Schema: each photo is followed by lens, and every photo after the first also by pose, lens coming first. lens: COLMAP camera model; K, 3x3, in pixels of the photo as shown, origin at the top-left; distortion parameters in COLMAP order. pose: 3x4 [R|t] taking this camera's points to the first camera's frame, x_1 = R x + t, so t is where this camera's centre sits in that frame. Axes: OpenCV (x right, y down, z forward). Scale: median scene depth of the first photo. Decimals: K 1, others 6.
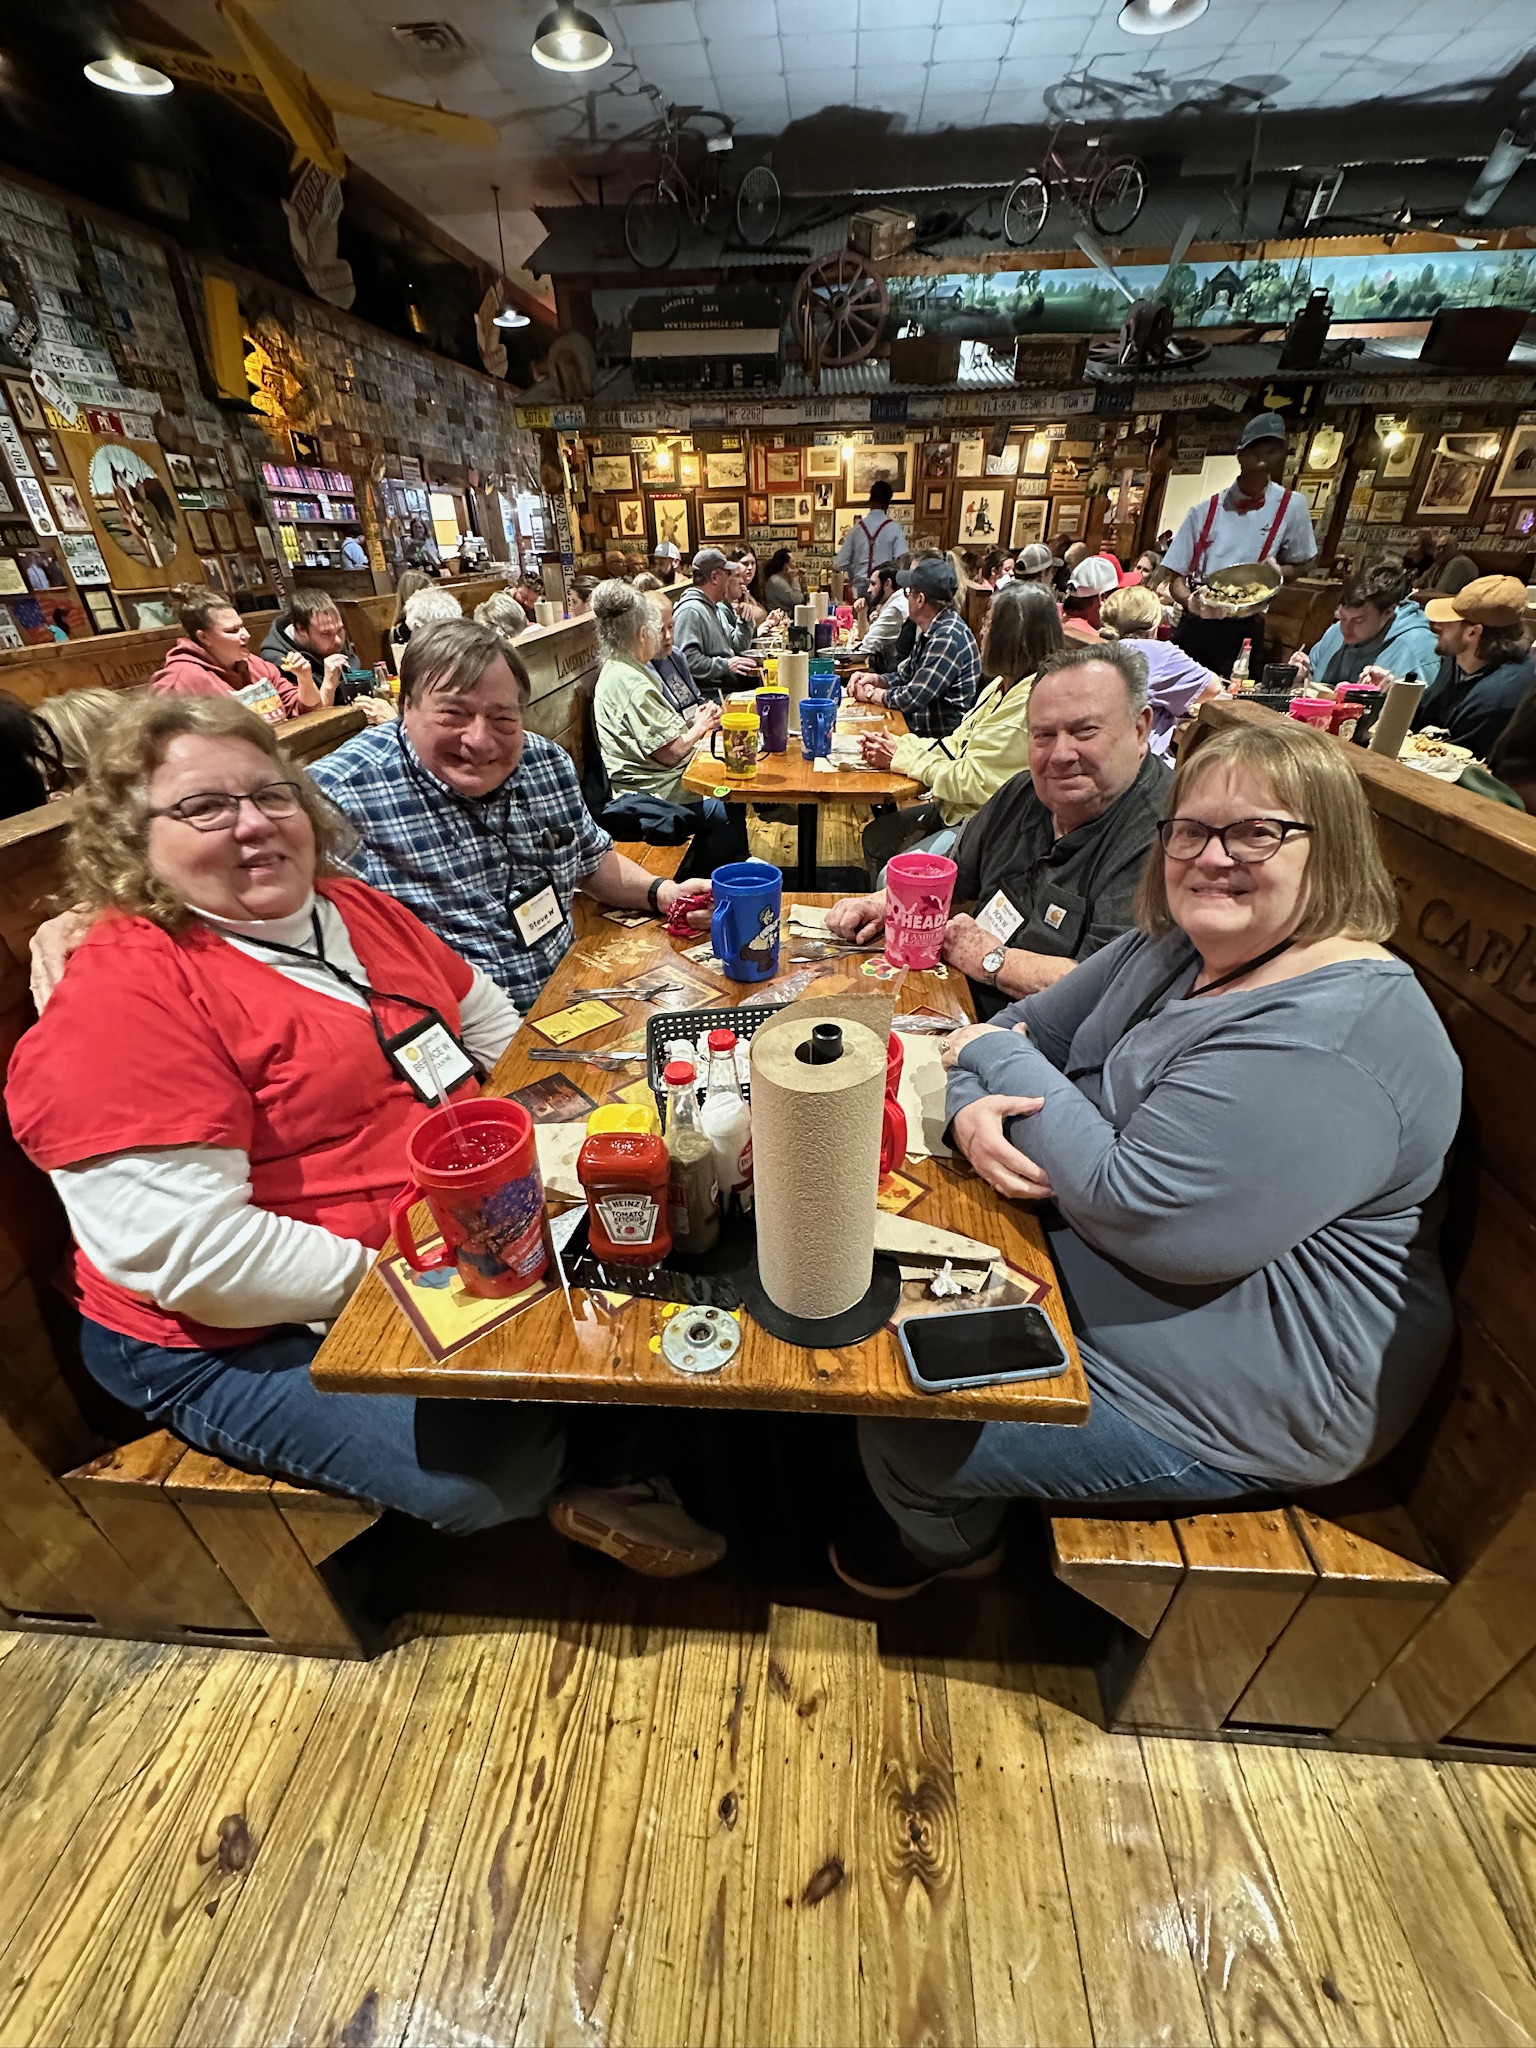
lens RADIAL K [[814.3, 0, 770.7], [0, 814.3, 1024.1], [0, 0, 1]] dist [-0.002400, 0.000232]
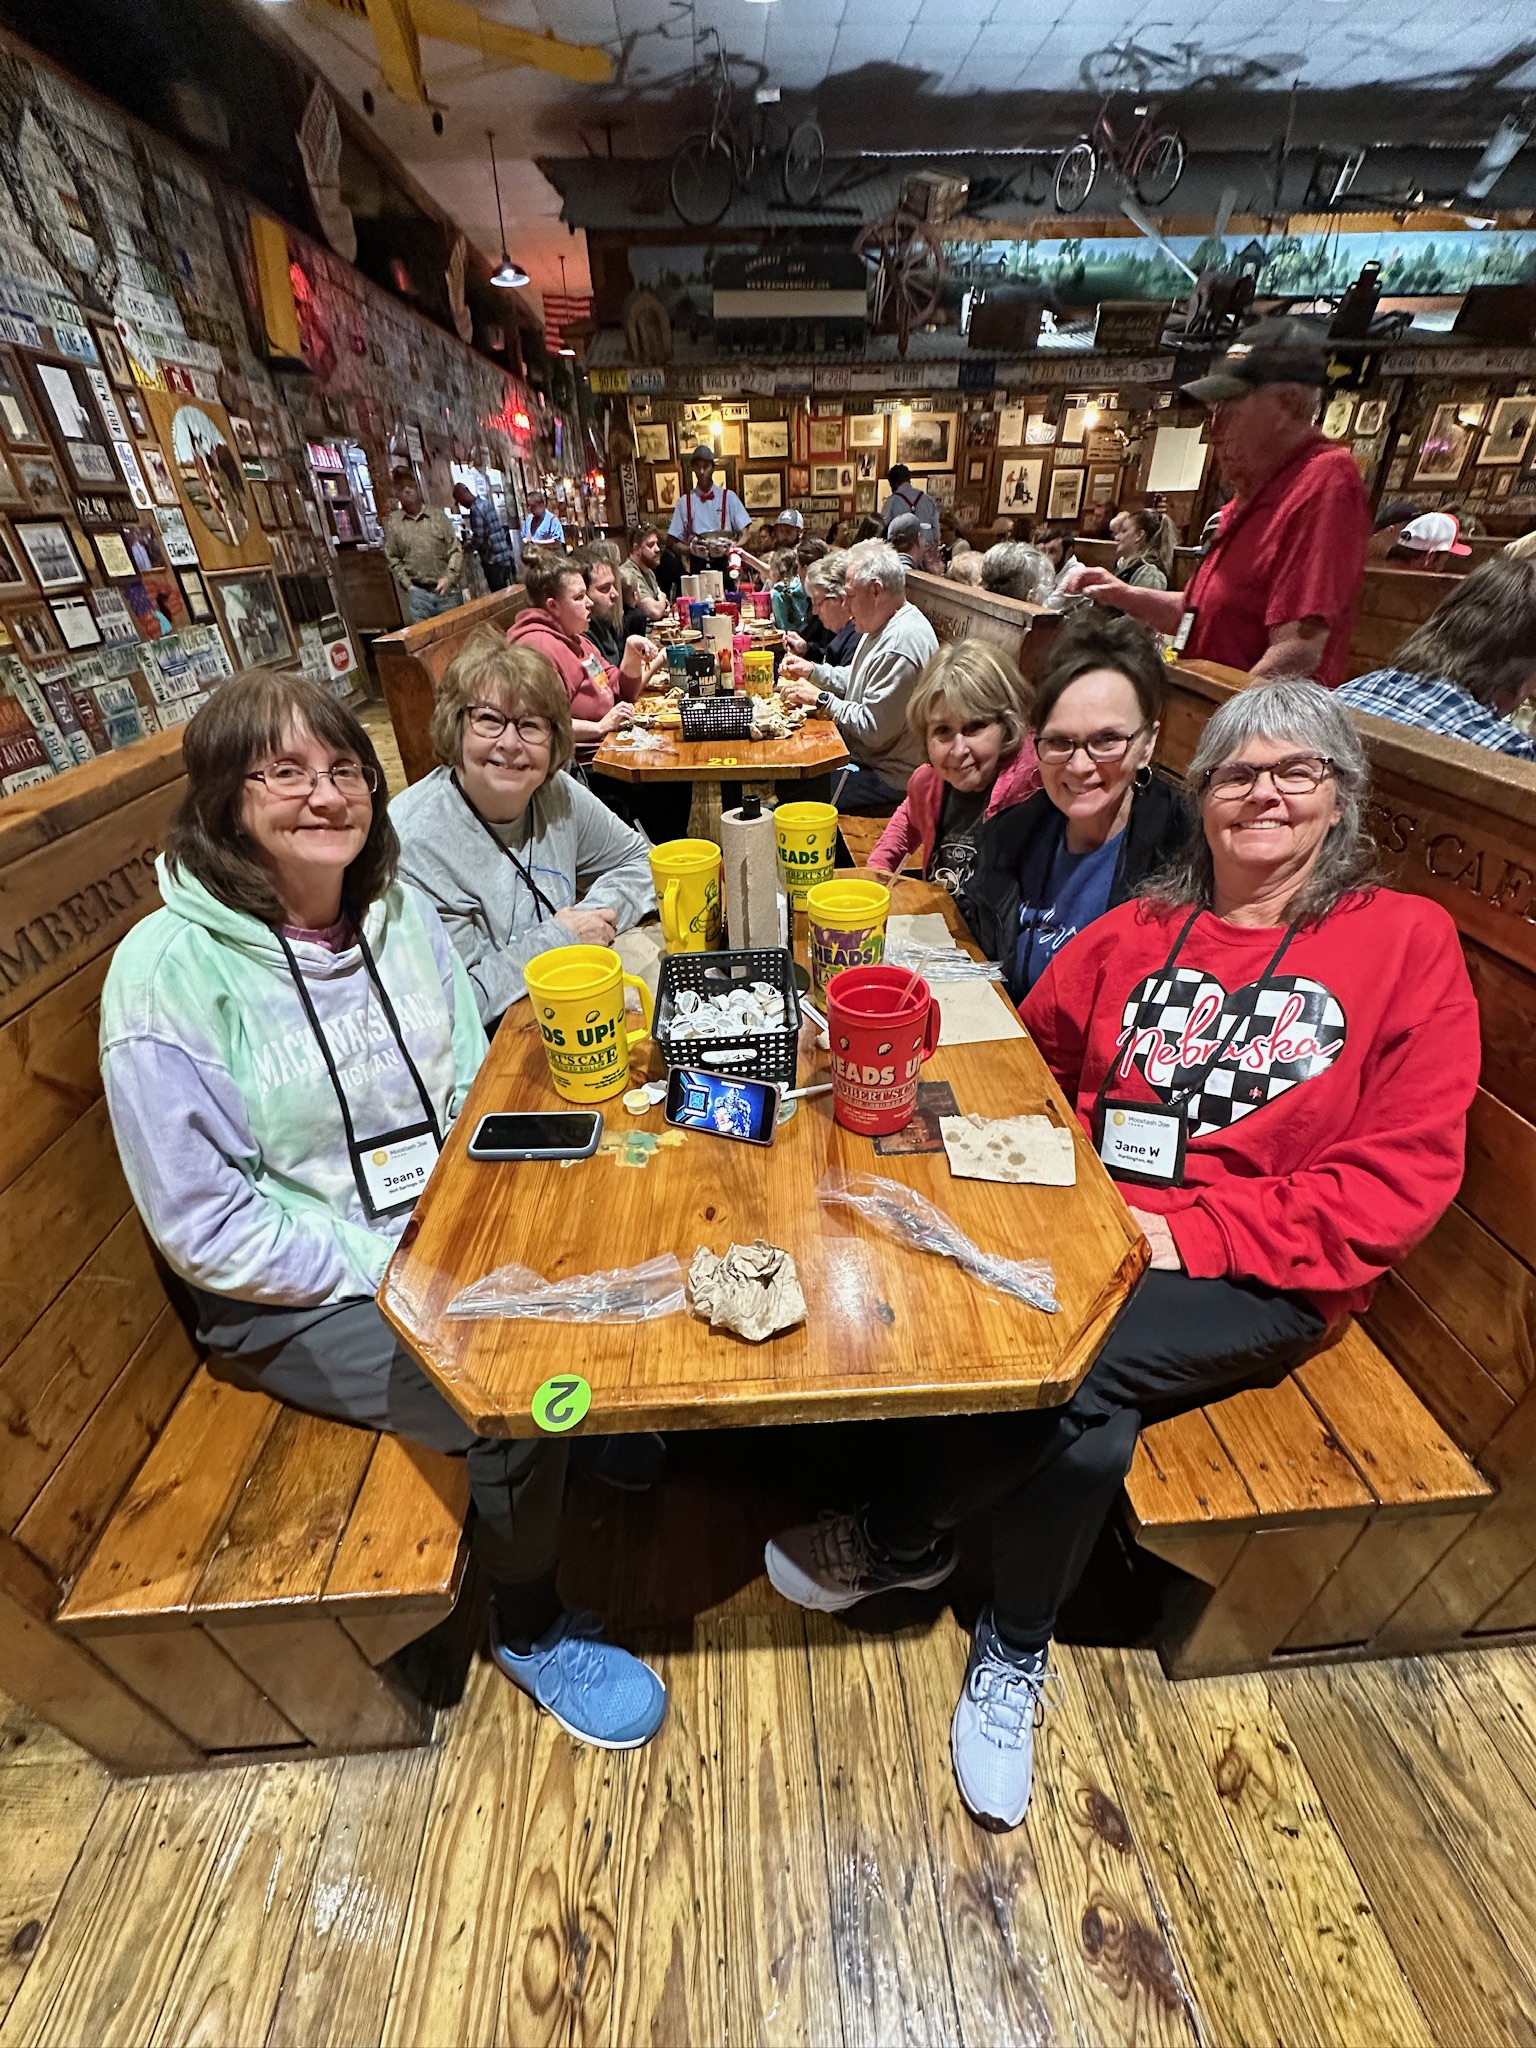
lens RADIAL K [[814.3, 0, 770.7], [0, 814.3, 1024.1], [0, 0, 1]] dist [-0.002400, 0.000232]
pose [[0.989838, -0.083306, 0.115239, -0.250281], [0.081195, 0.996435, 0.022894, -0.007013], [-0.116736, -0.013304, 0.993074, 0.026988]]
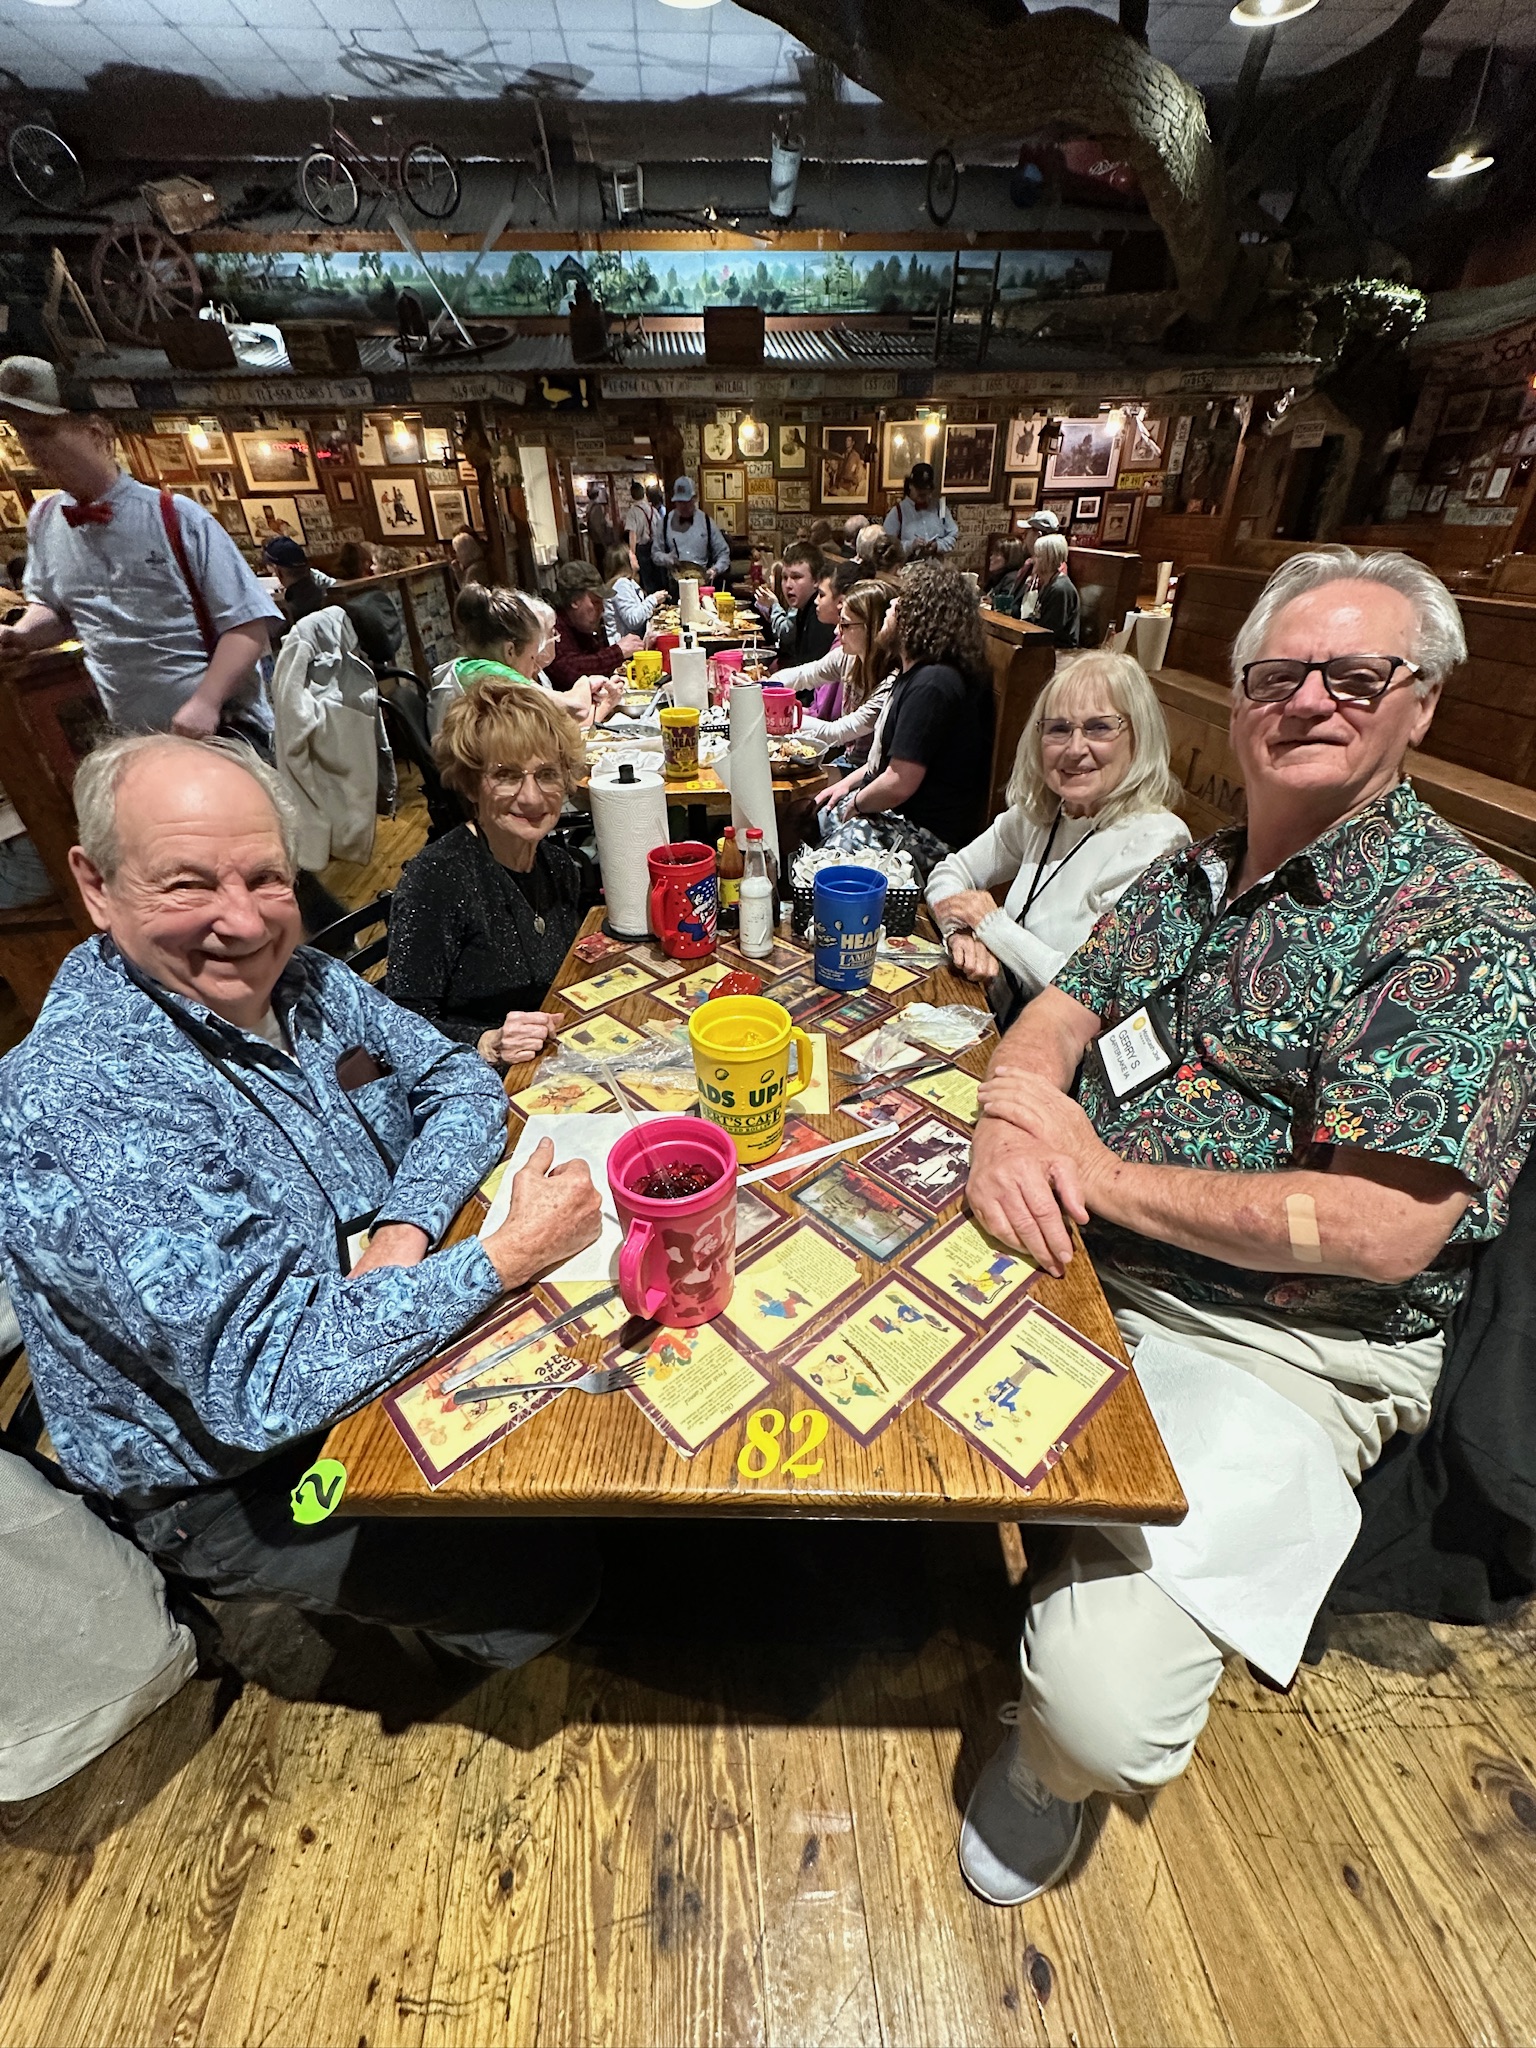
lens RADIAL K [[814.3, 0, 770.7], [0, 814.3, 1024.1], [0, 0, 1]] dist [-0.002400, 0.000232]
pose [[0.985474, -0.091571, 0.143025, 0.569482], [0.089077, 0.995741, 0.023758, 0.010553], [-0.144591, -0.010673, 0.989434, -0.038791]]
